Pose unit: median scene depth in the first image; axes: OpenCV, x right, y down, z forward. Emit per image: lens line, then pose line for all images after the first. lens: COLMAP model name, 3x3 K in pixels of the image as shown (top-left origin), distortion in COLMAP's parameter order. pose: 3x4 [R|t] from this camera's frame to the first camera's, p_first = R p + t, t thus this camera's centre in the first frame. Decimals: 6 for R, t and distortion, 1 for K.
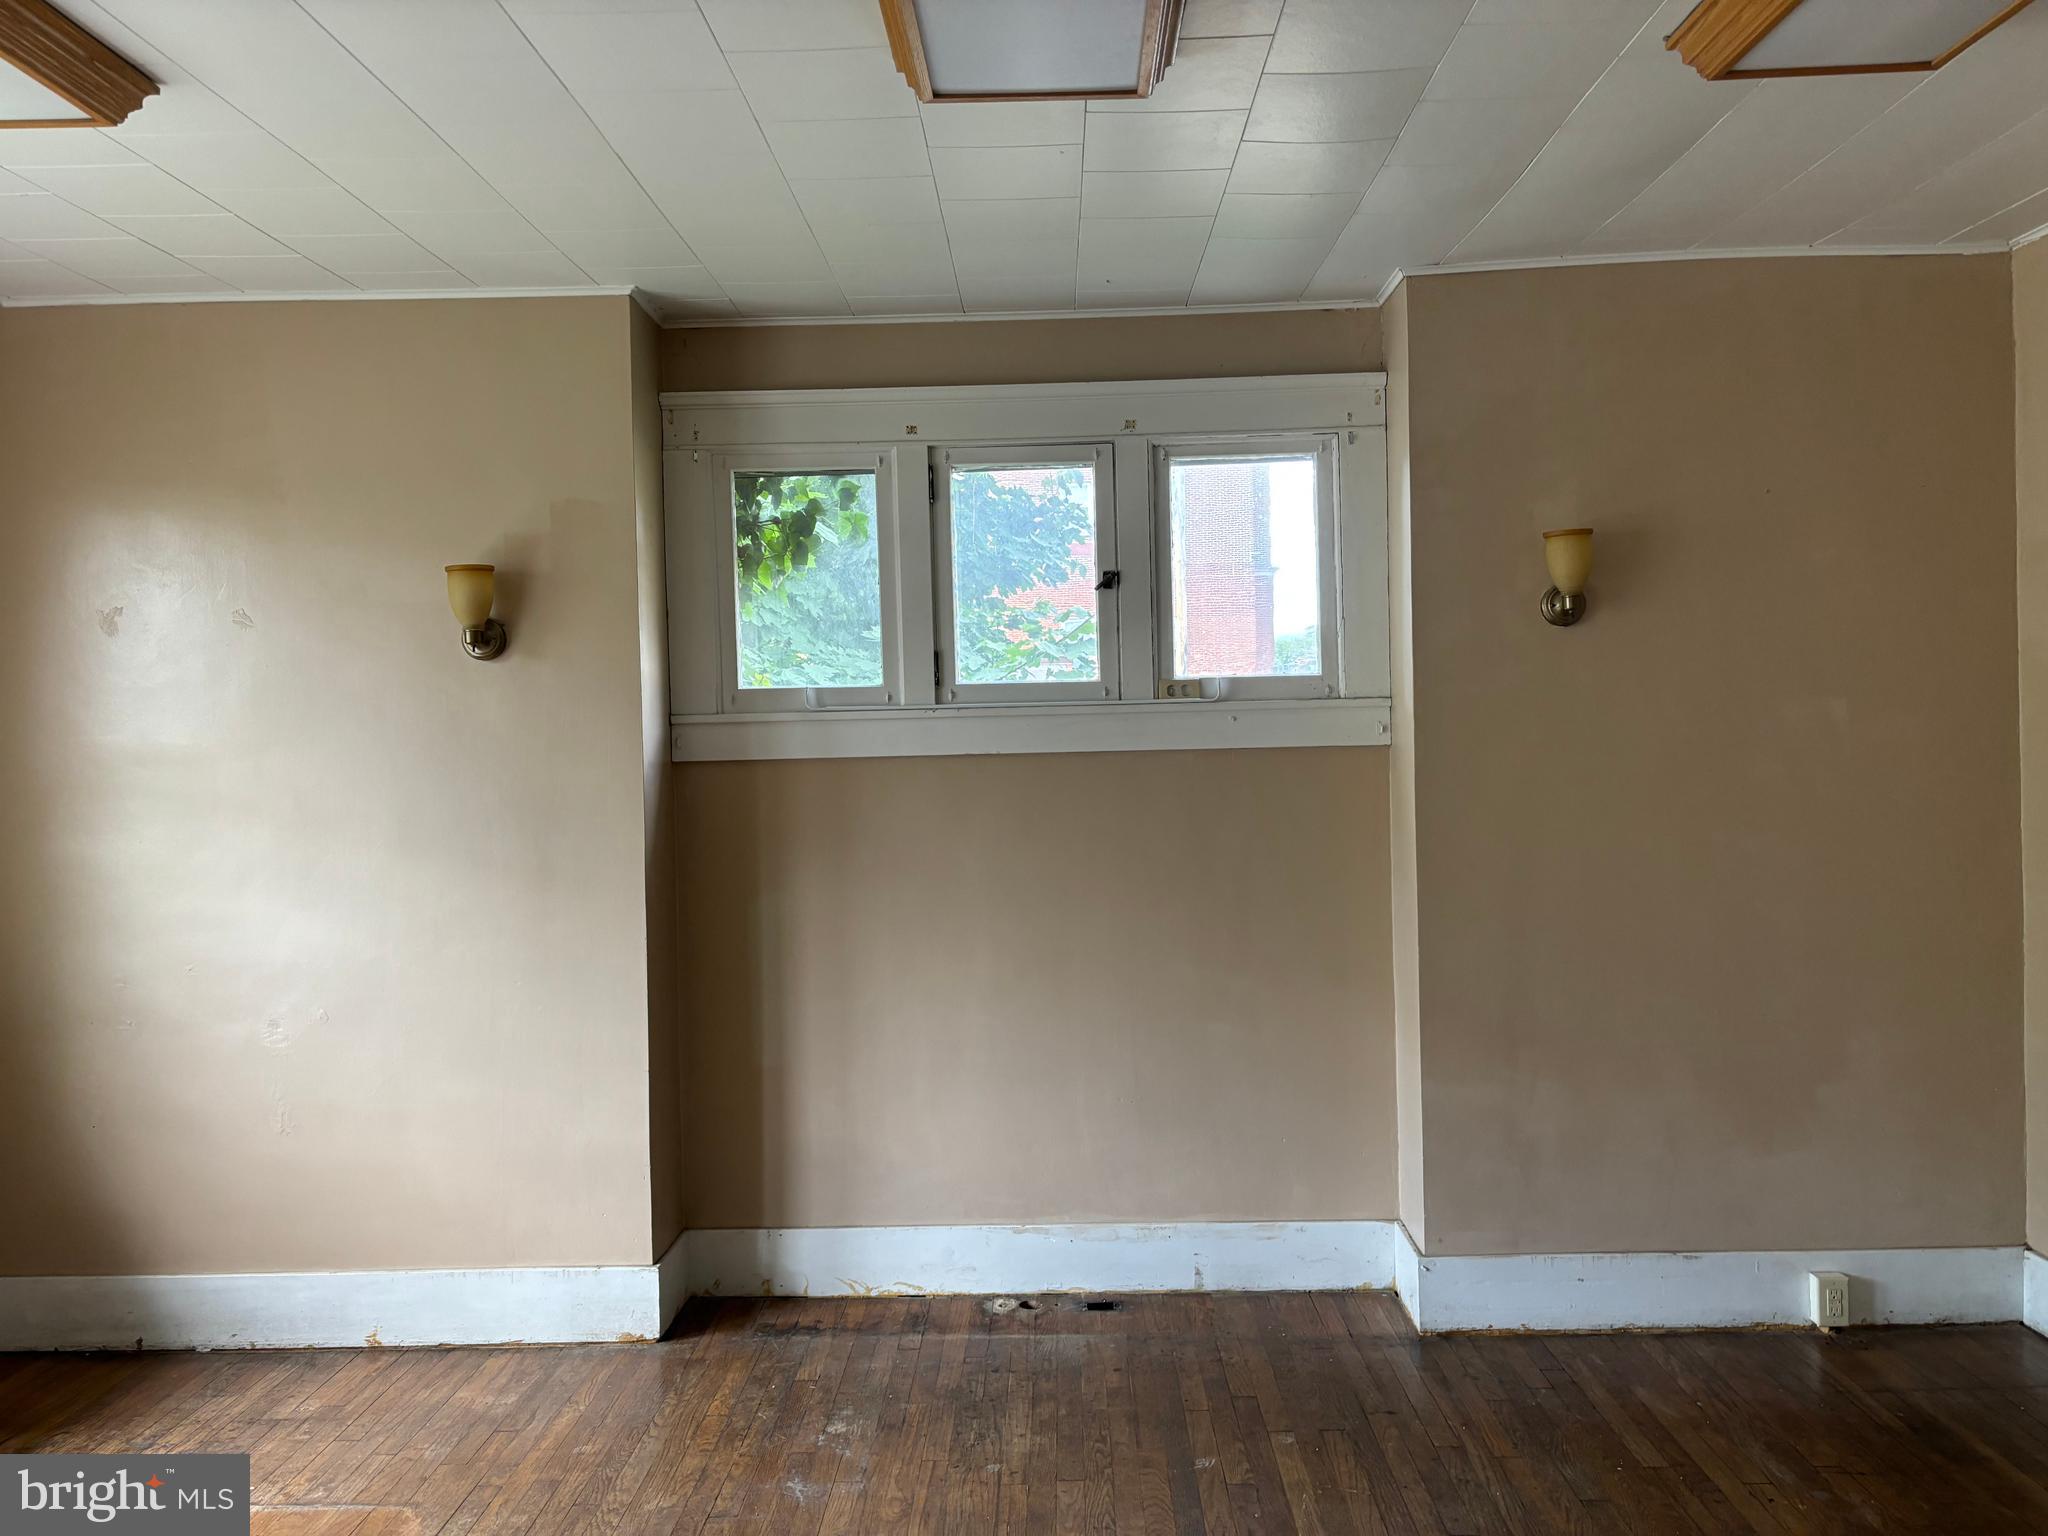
lens RADIAL K [[1554.5, 0, 1025.5], [0, 1554.5, 756.6], [0, 0, 1]] dist [0.036325, -0.045709]
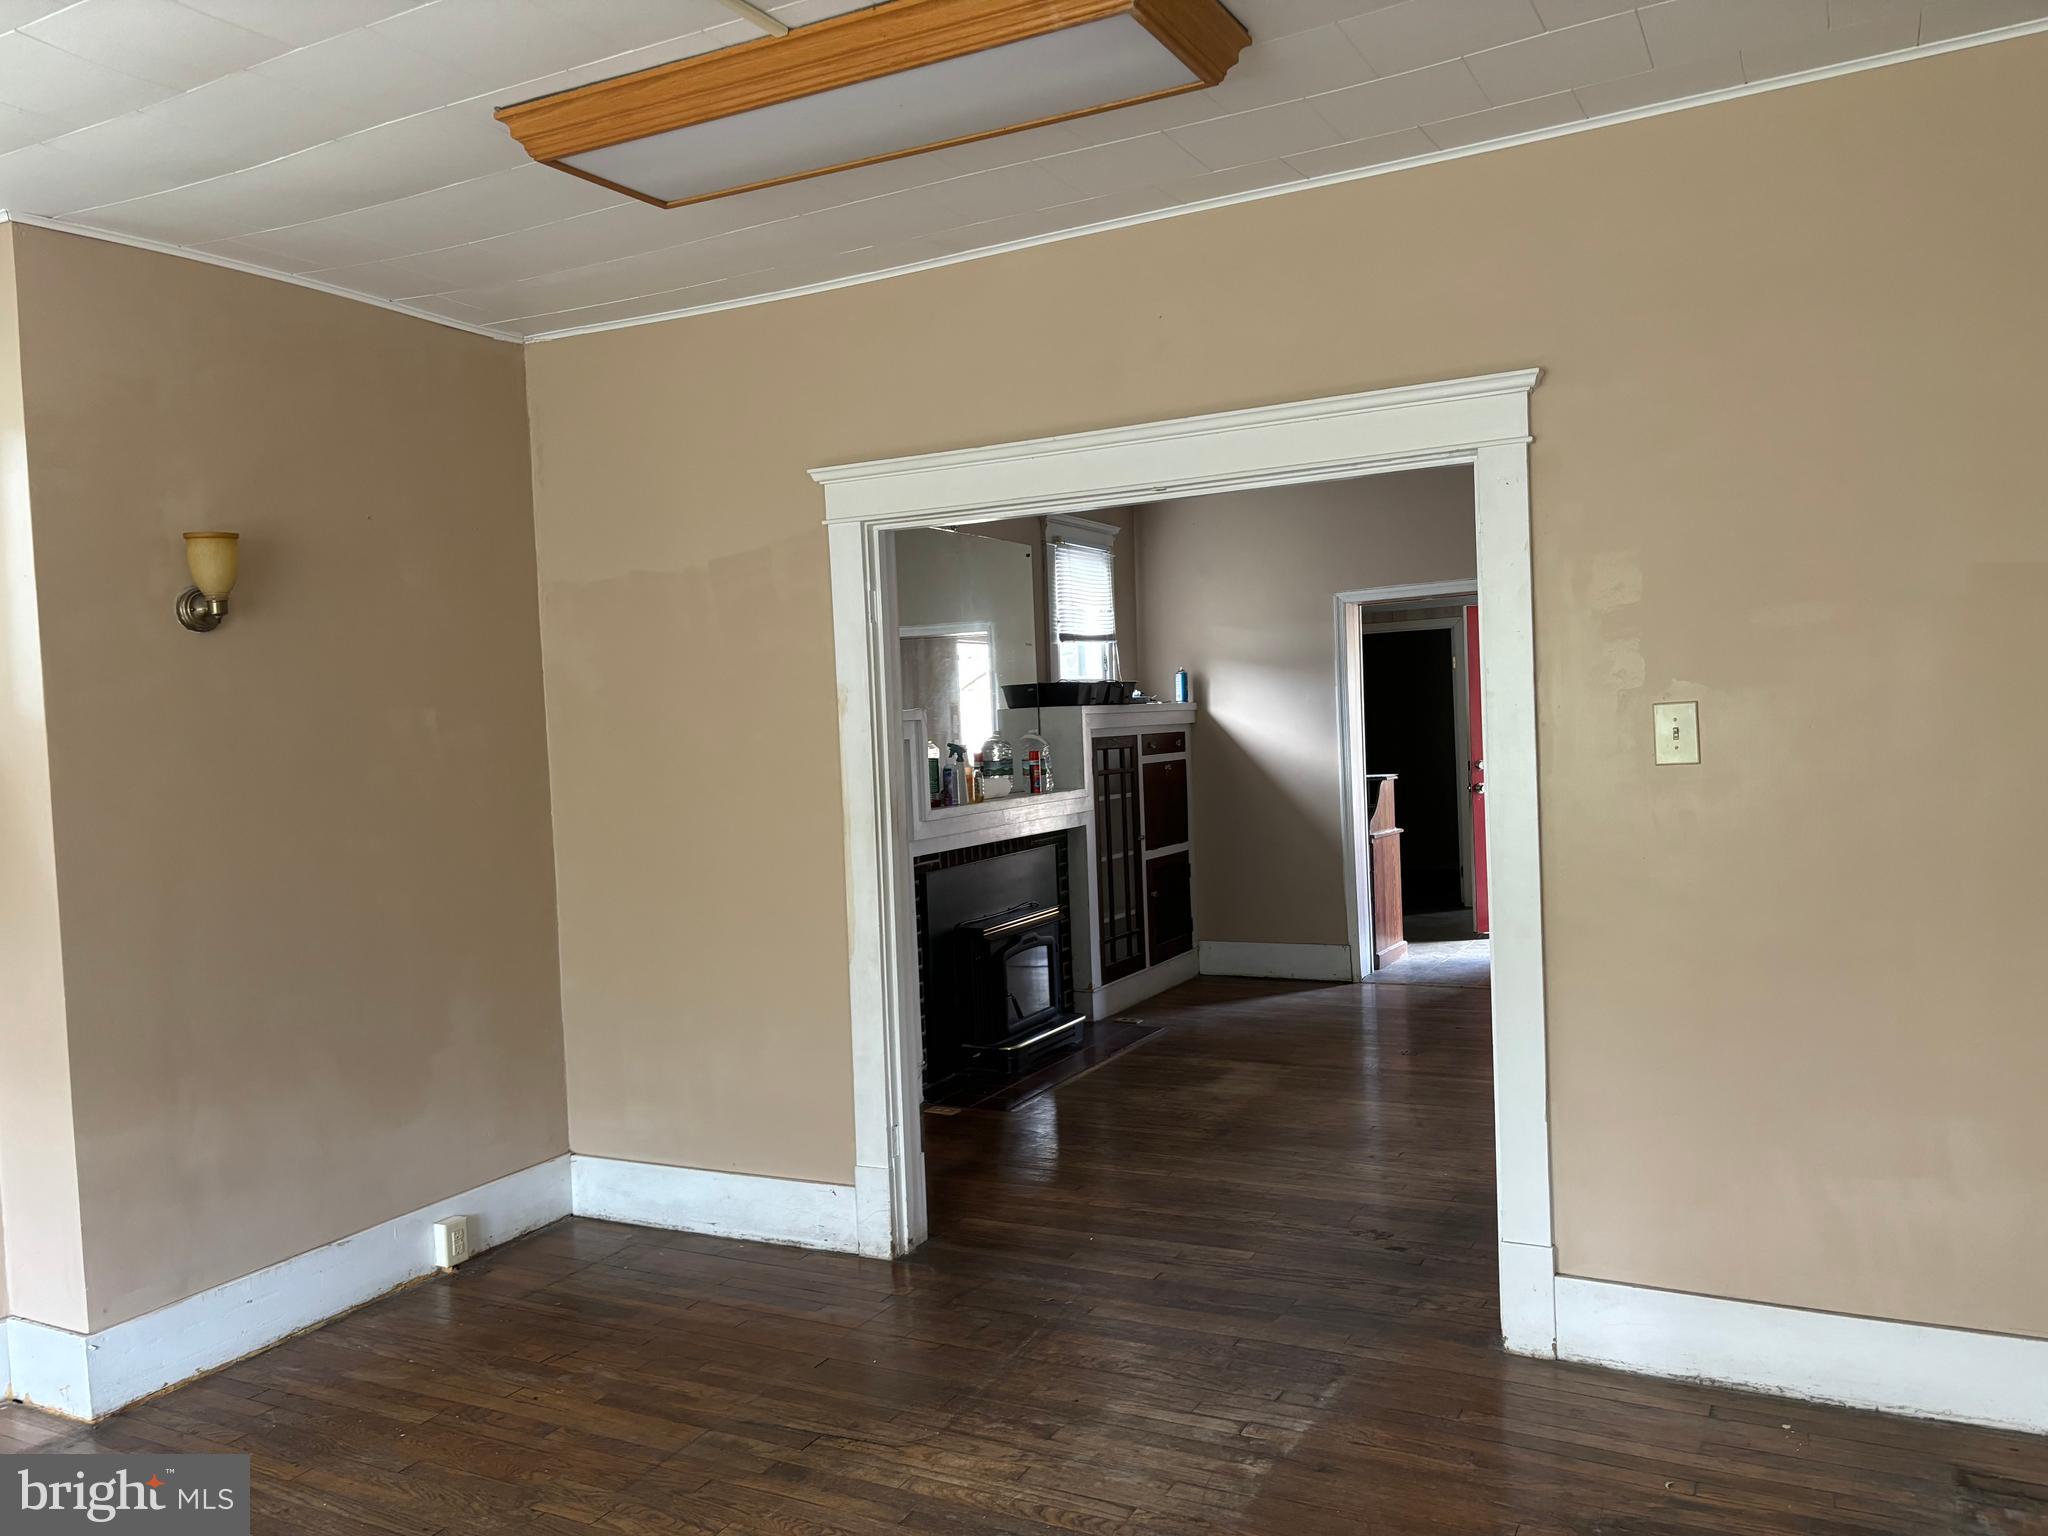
lens RADIAL K [[1554.1, 0, 1024.0], [0, 1554.1, 768.0], [0, 0, 1]] dist [0.024986, -0.009522]
pose [[0.440558, -0.026536, 0.897332, -0.302819], [0.042307, 0.999066, 0.008774, 0.013775], [-0.896727, 0.034098, 0.441270, 0.123176]]
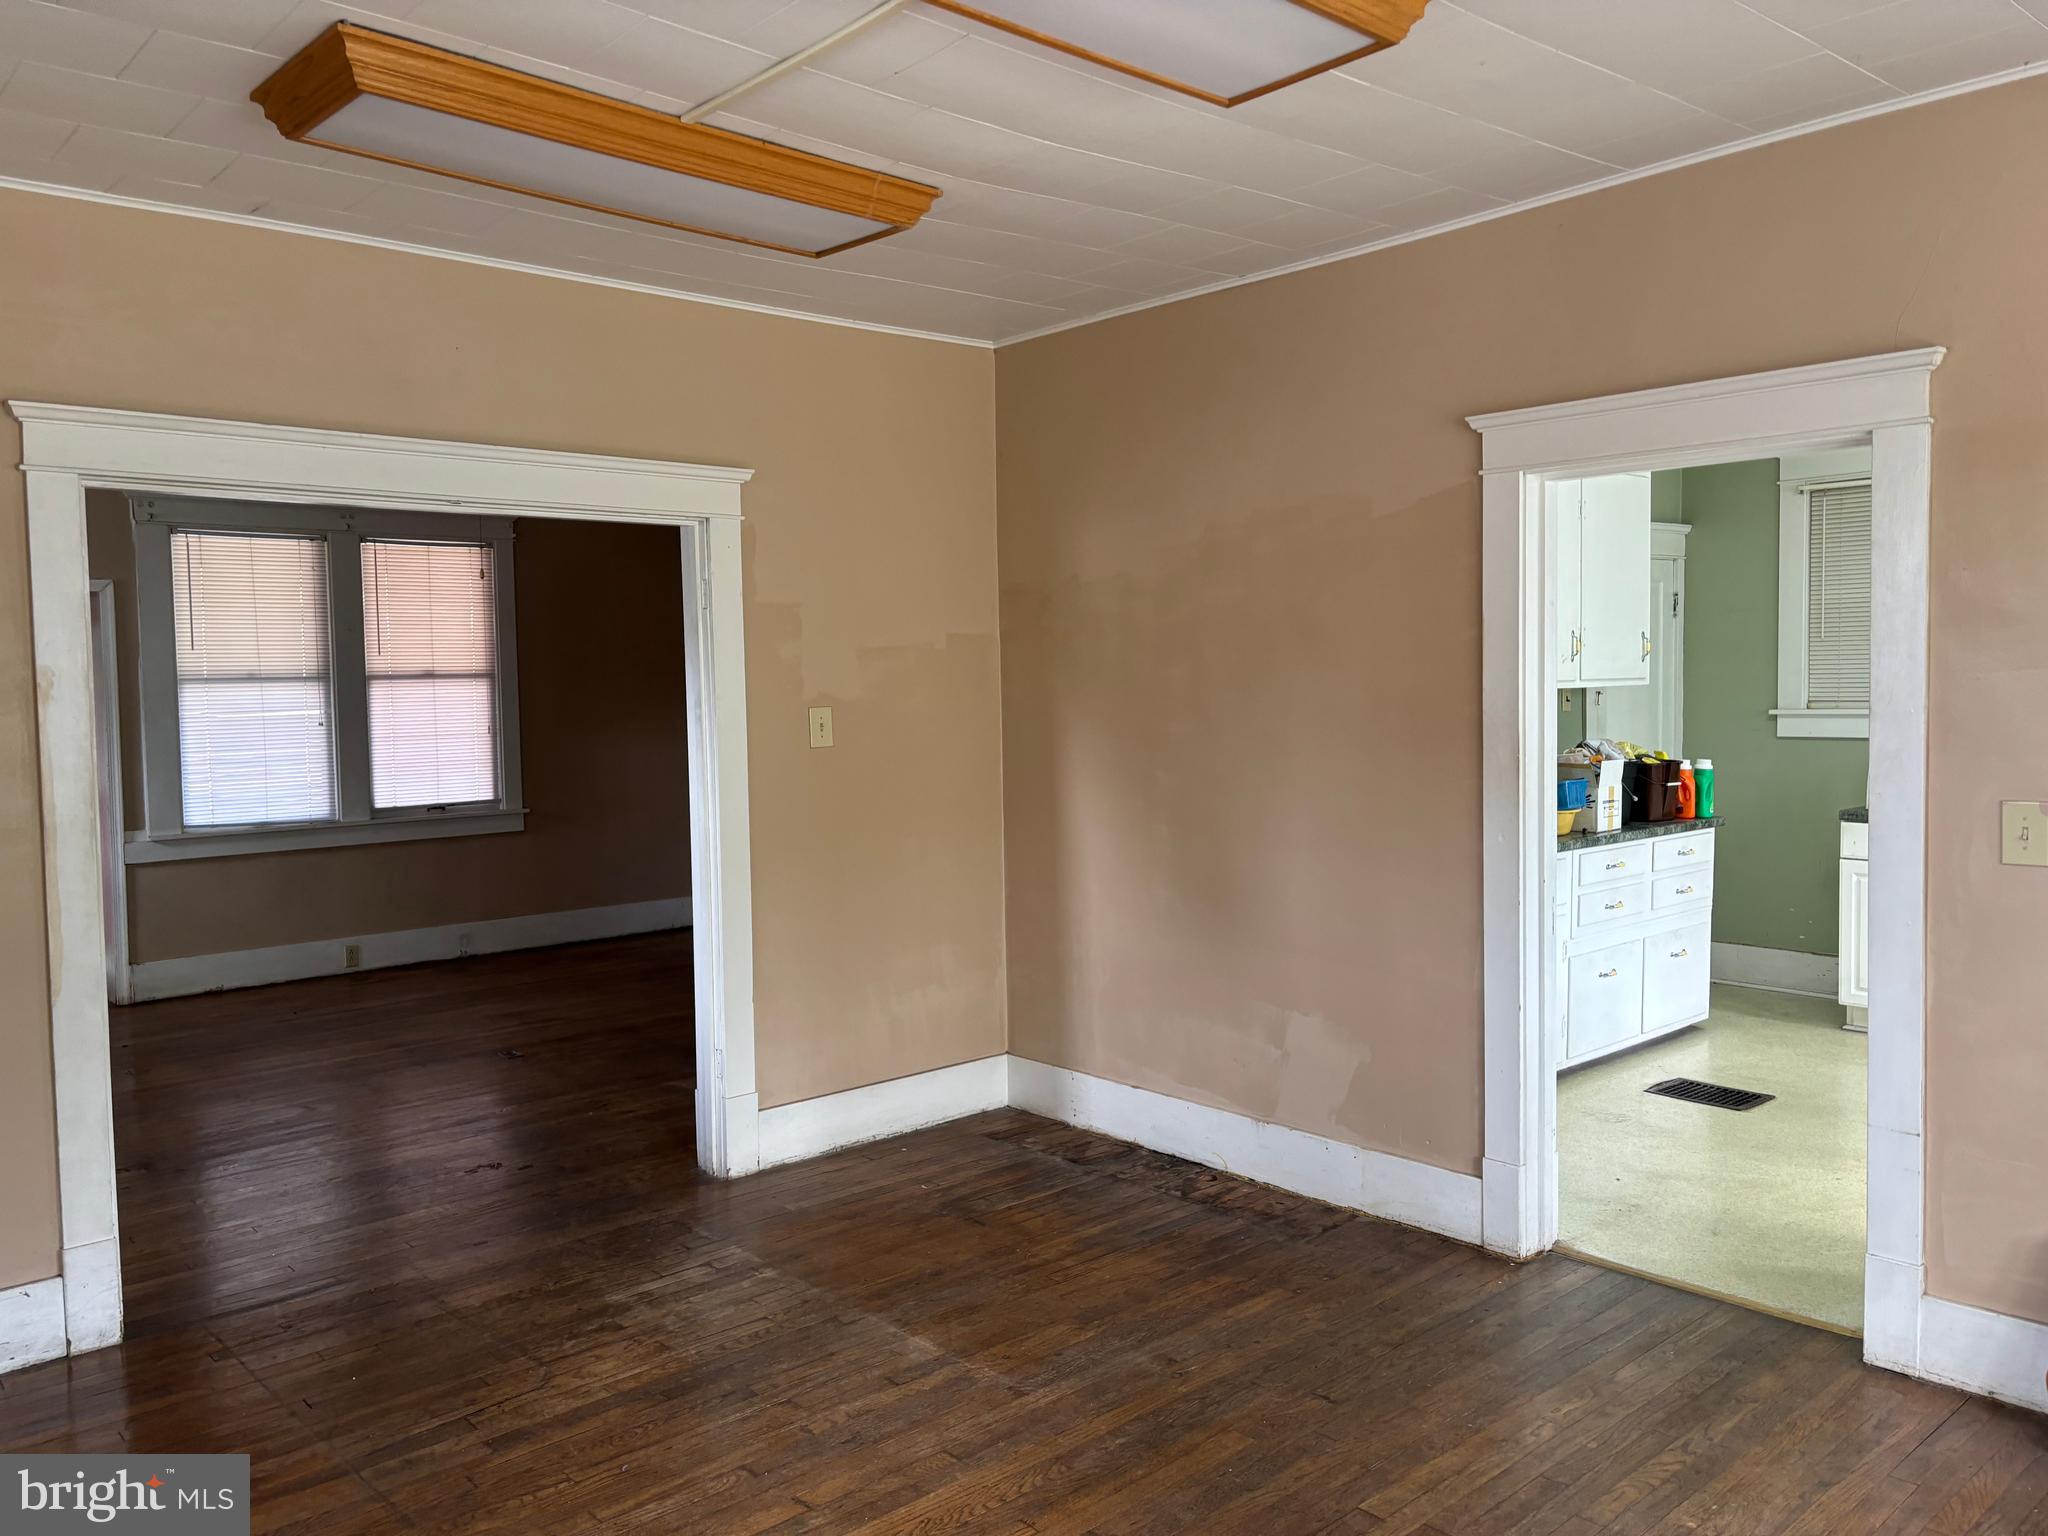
lens RADIAL K [[1546.5, 0, 1021.2], [0, 1546.5, 747.8], [0, 0, 1]] dist [0.035937, -0.003393]
pose [[-0.692298, -0.000454, 0.721612, -0.425175], [0.037693, 0.998612, 0.036789, -0.006223], [-0.720627, 0.052669, -0.691320, 0.953051]]
